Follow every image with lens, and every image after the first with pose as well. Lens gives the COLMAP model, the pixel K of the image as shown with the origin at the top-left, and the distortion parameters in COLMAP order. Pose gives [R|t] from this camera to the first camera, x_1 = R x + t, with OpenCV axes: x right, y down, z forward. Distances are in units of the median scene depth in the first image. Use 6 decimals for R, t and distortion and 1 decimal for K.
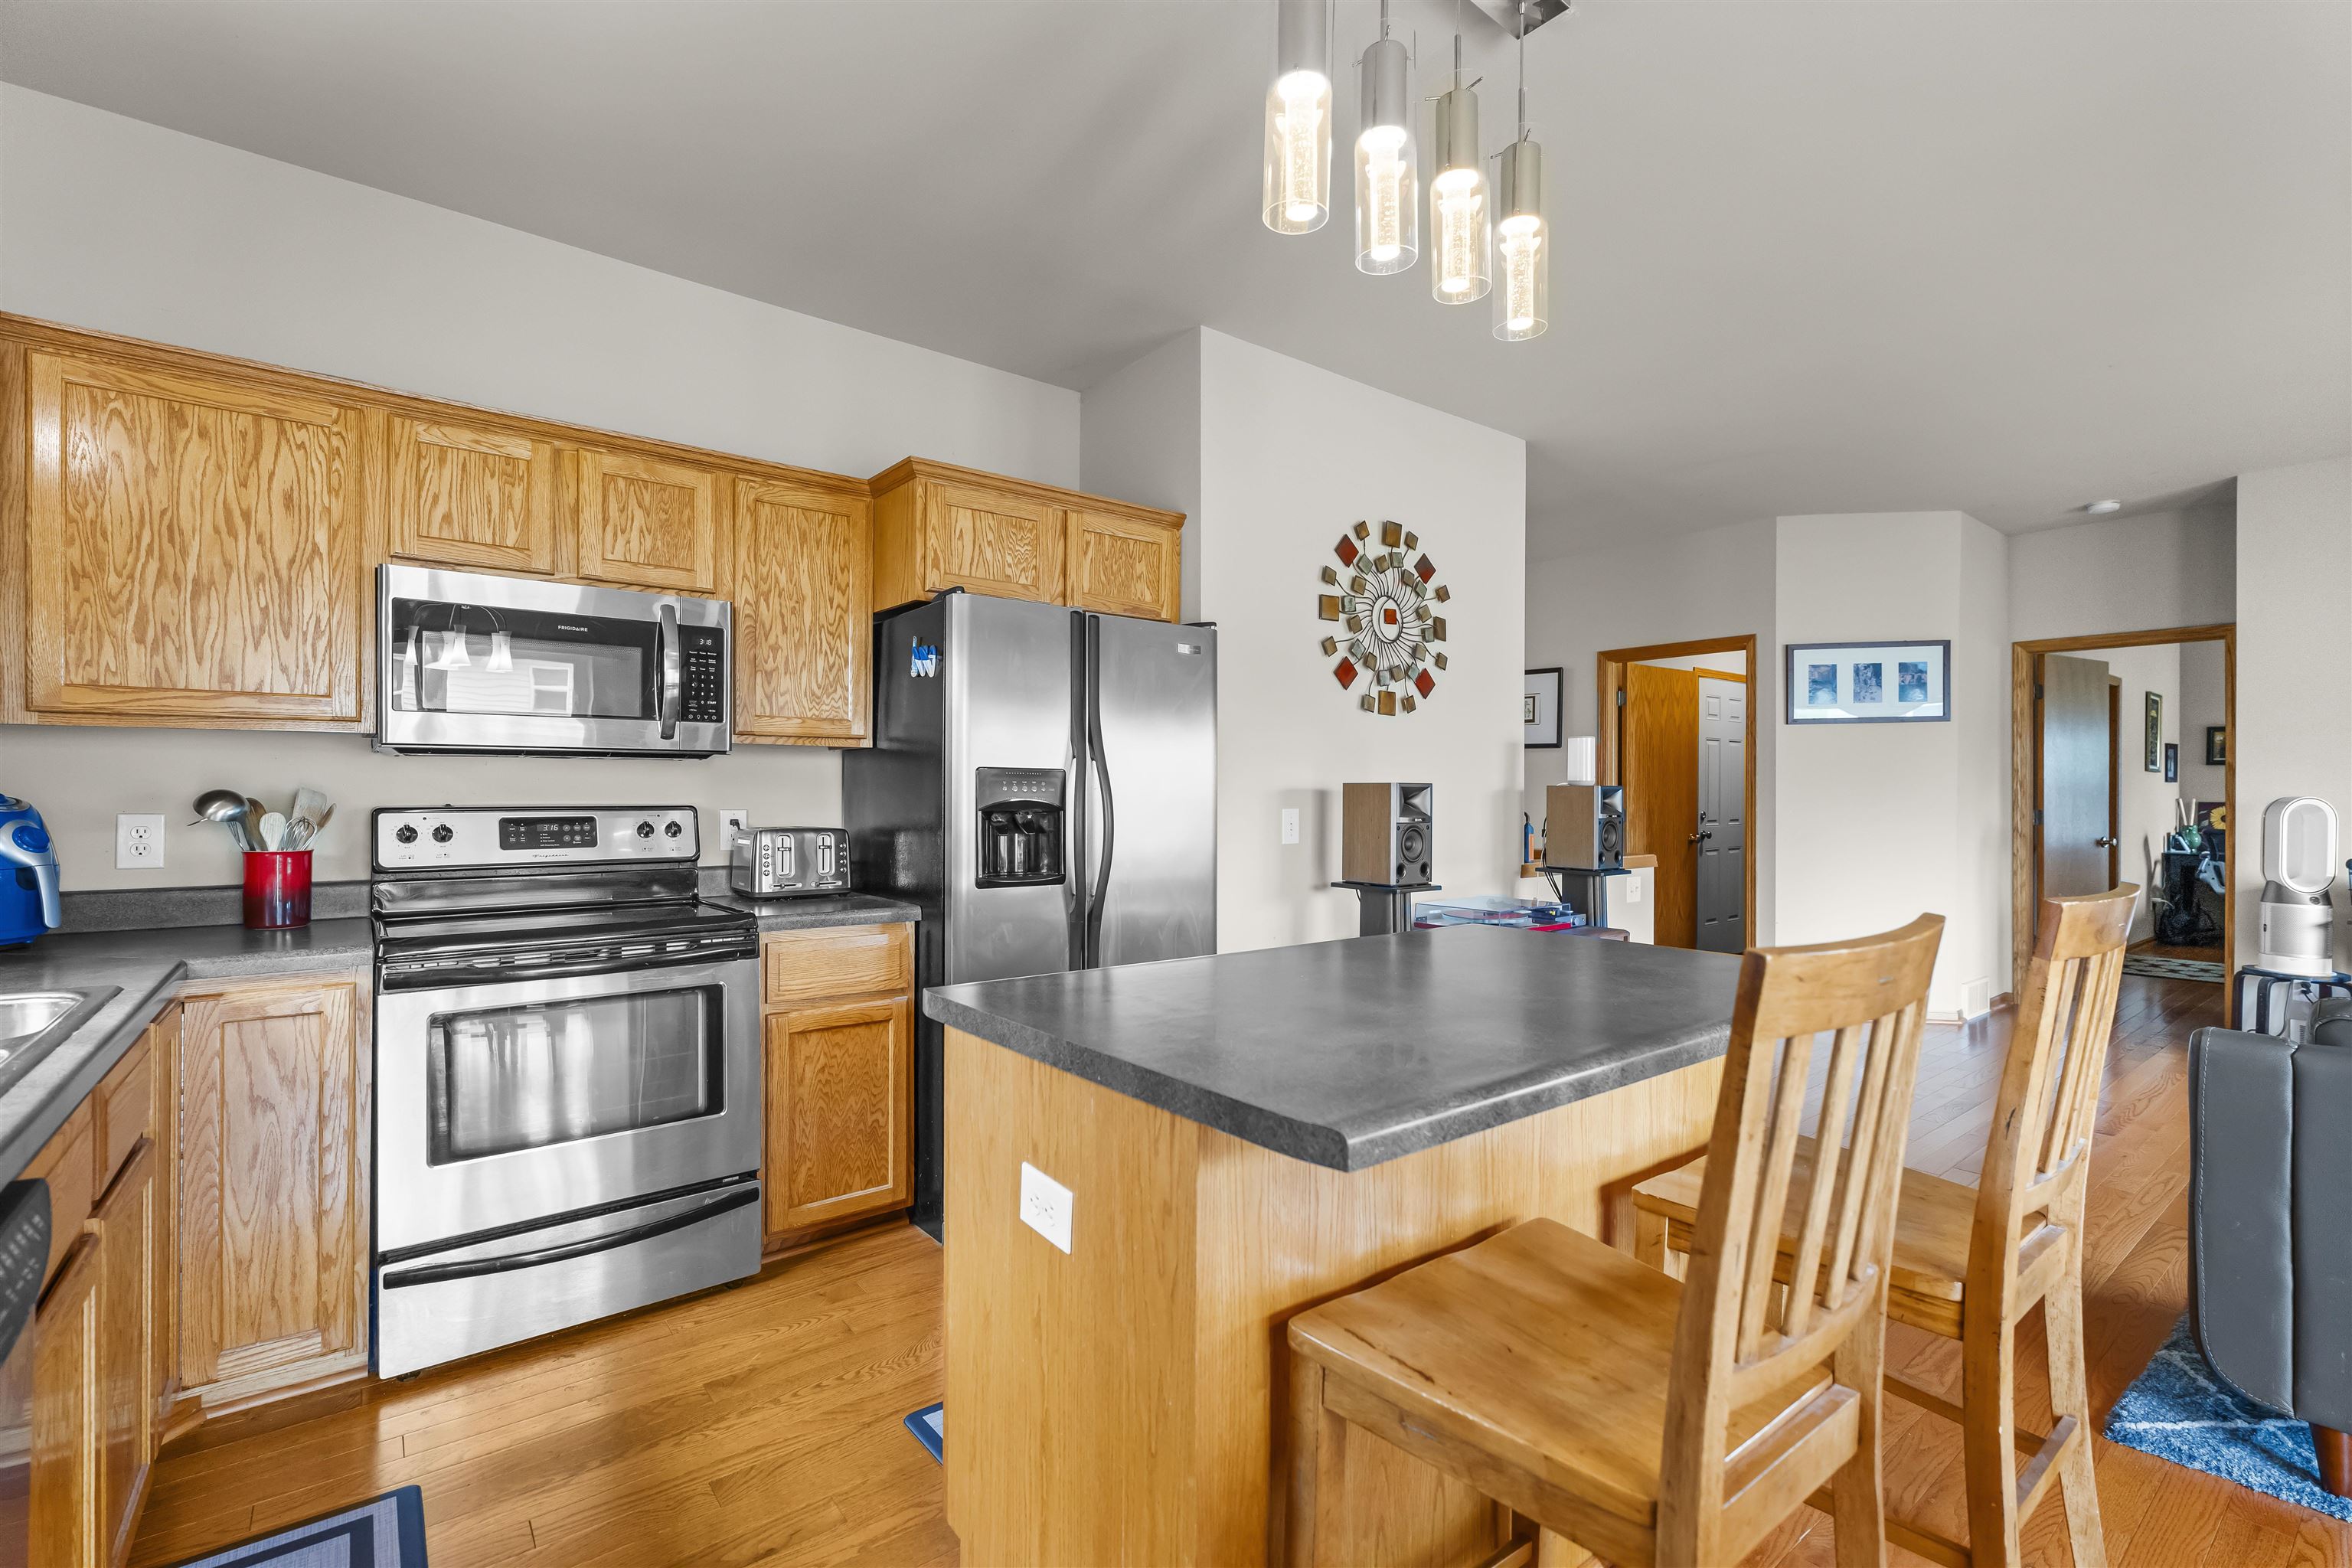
lens RADIAL K [[1043.4, 0, 1169.3], [0, 1043.4, 792.1], [0, 0, 1]] dist [0.002200, -0.000135]
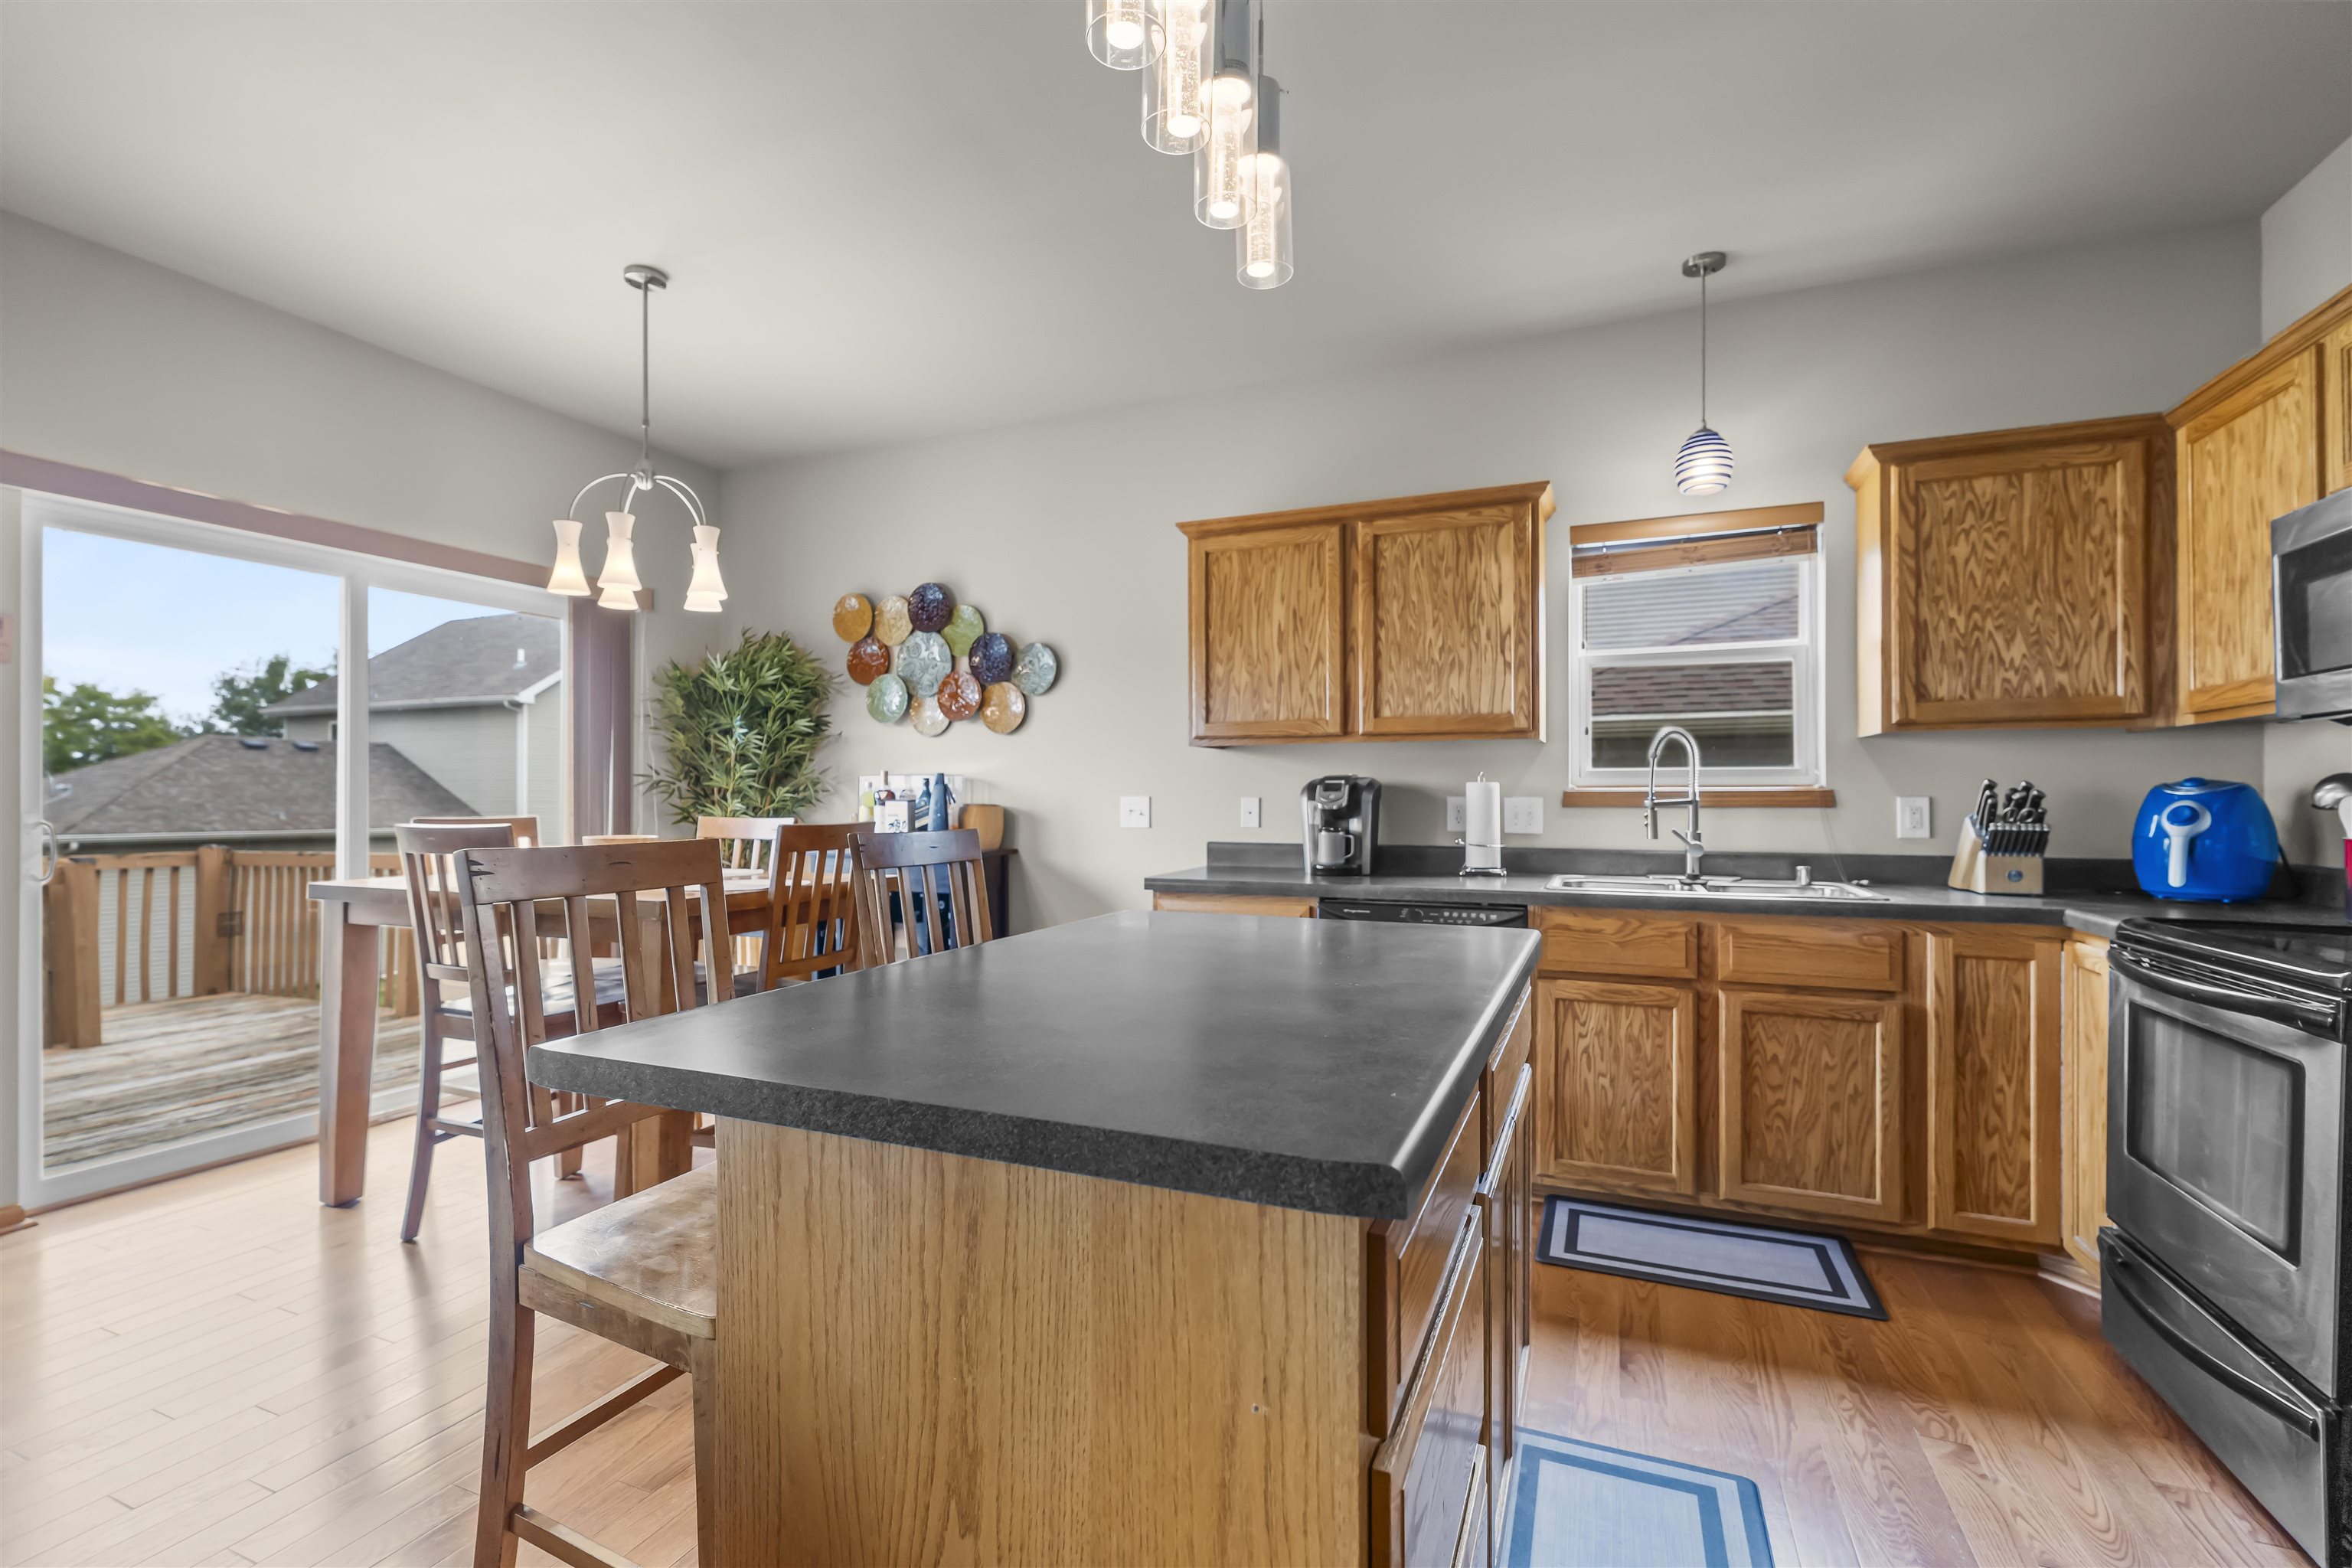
lens RADIAL K [[1043.4, 0, 1169.3], [0, 1043.4, 792.1], [0, 0, 1]] dist [0.002200, -0.000135]
pose [[-0.872833, -0.006920, -0.487969, 0.408904], [-0.003857, 0.999966, -0.007282, 0.022102], [0.488003, -0.004474, -0.872830, 1.048543]]
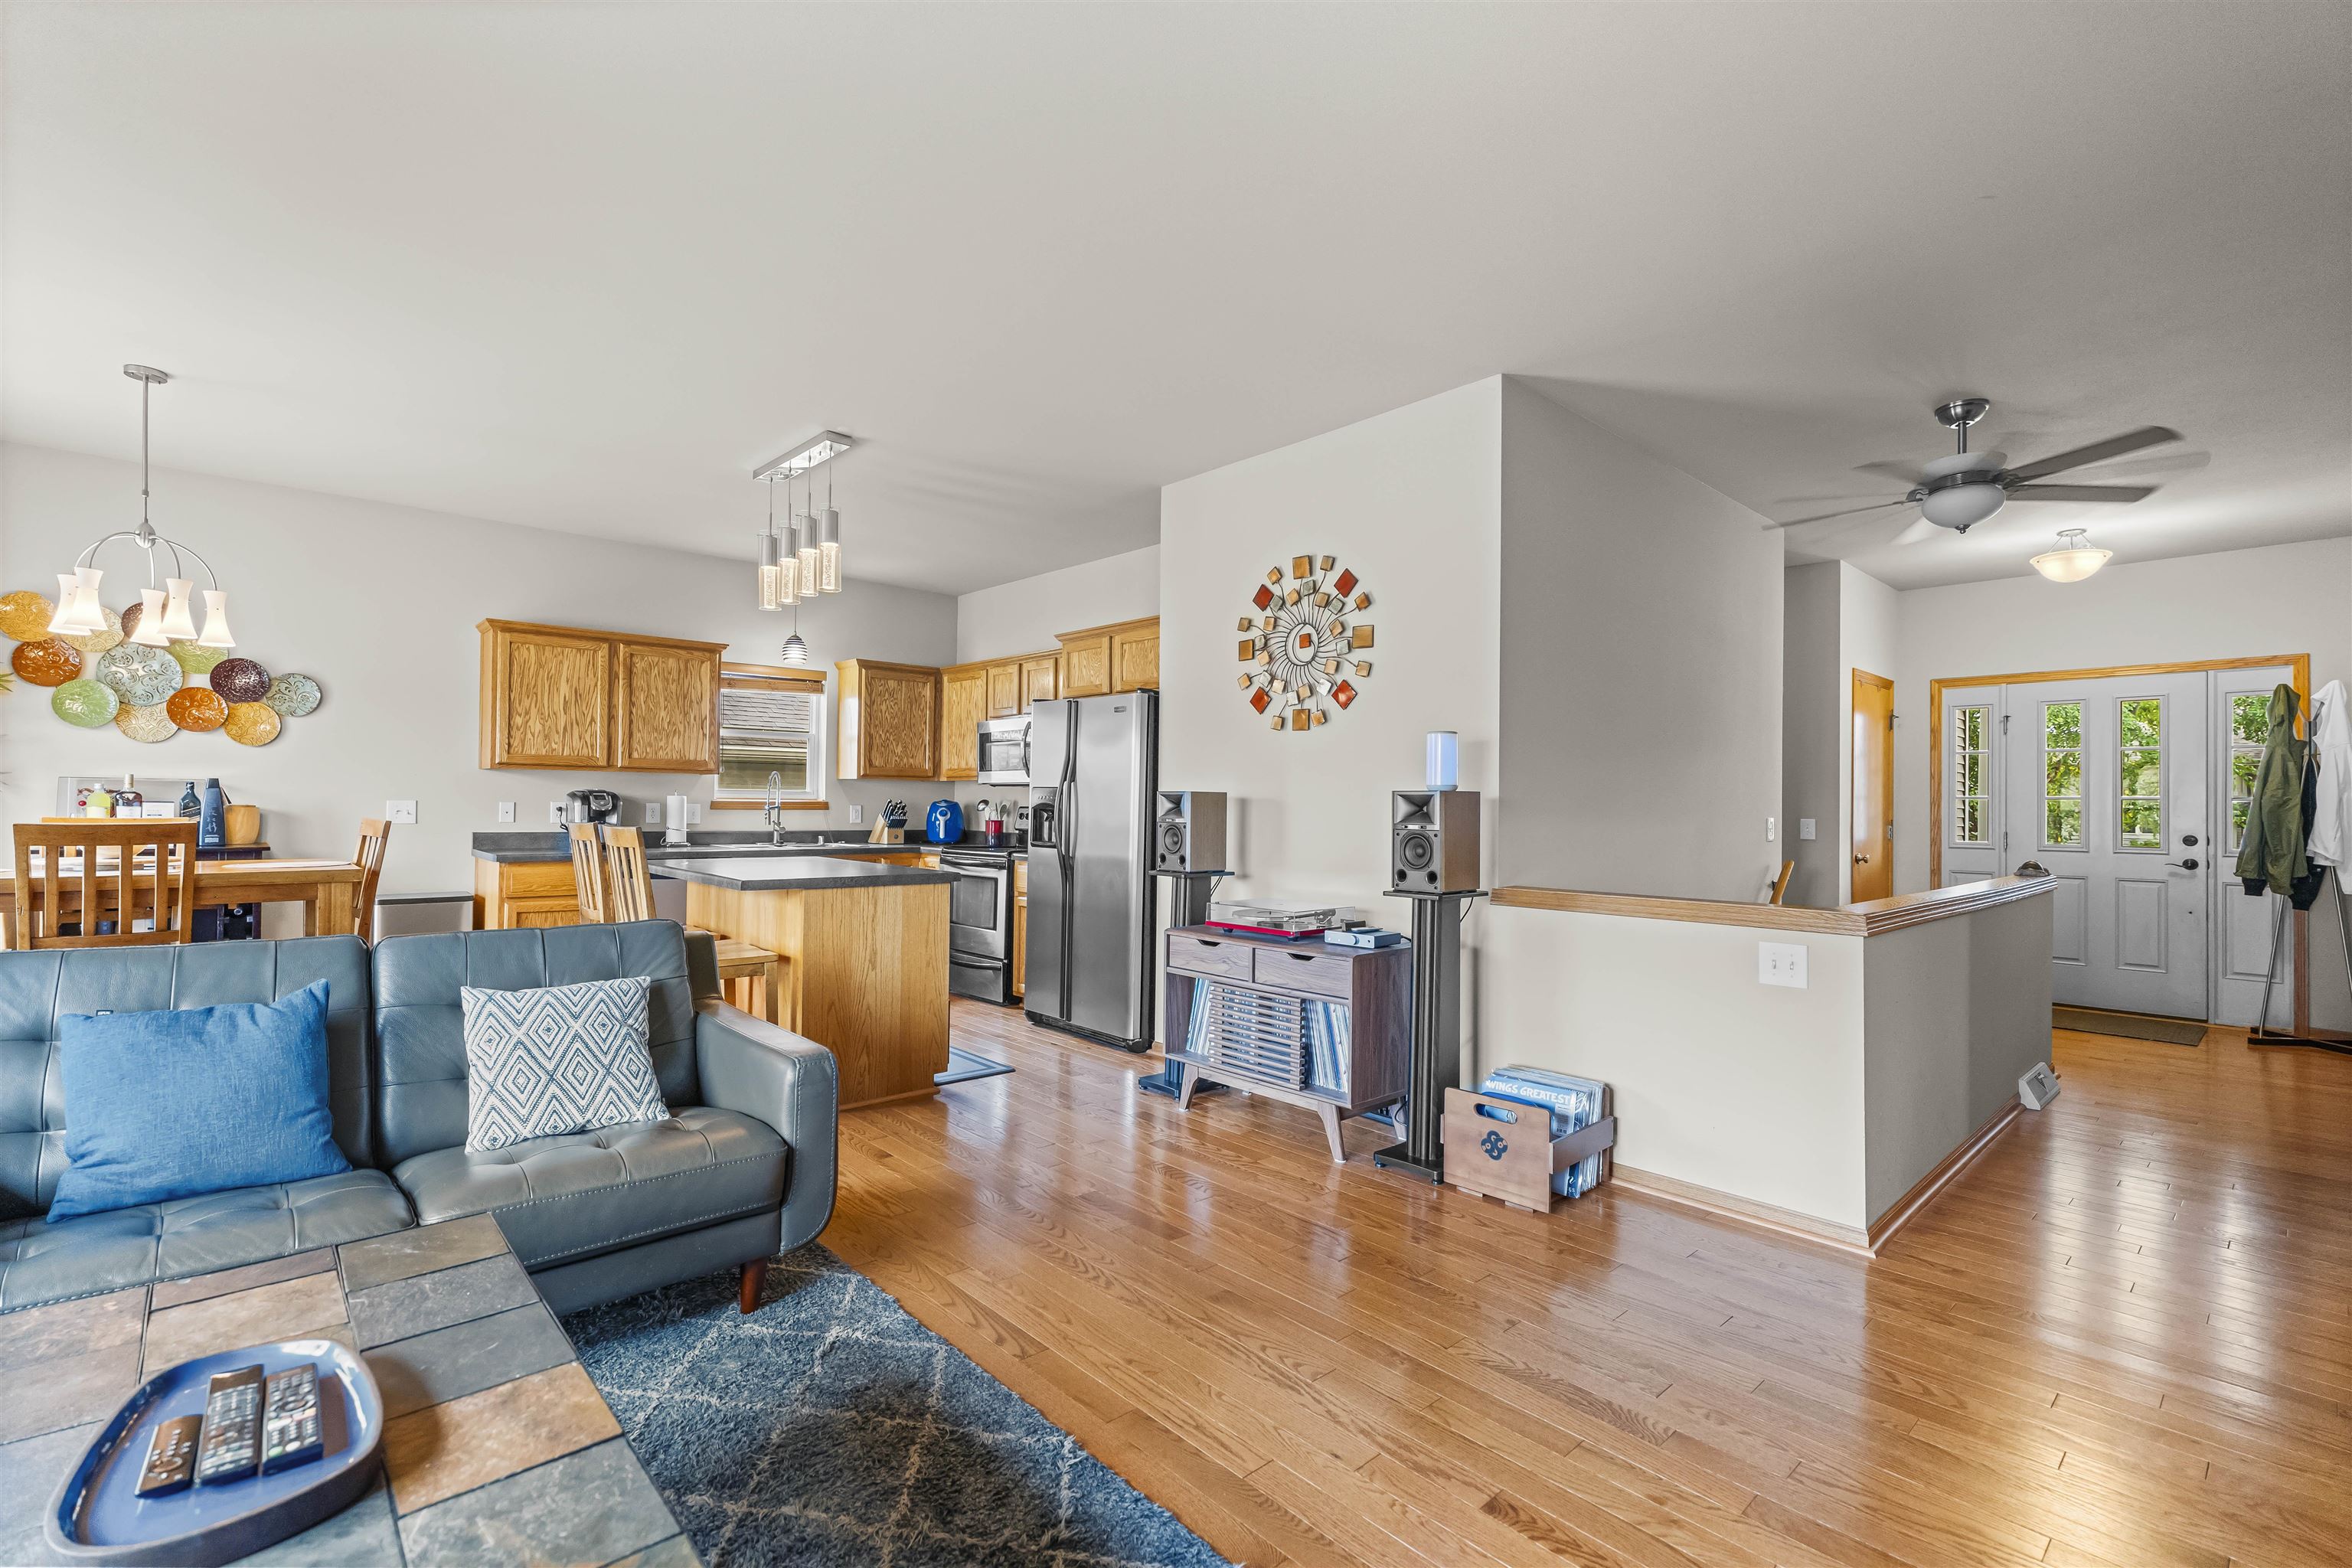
lens RADIAL K [[1039.2, 0, 1156.0], [0, 1039.2, 797.3], [0, 0, 1]] dist [-0.000910, -0.000968]
pose [[0.066746, -0.010407, -0.997716, 1.737207], [-0.013110, 0.999850, -0.011306, 0.015586], [0.997684, 0.013834, 0.066599, 1.034545]]
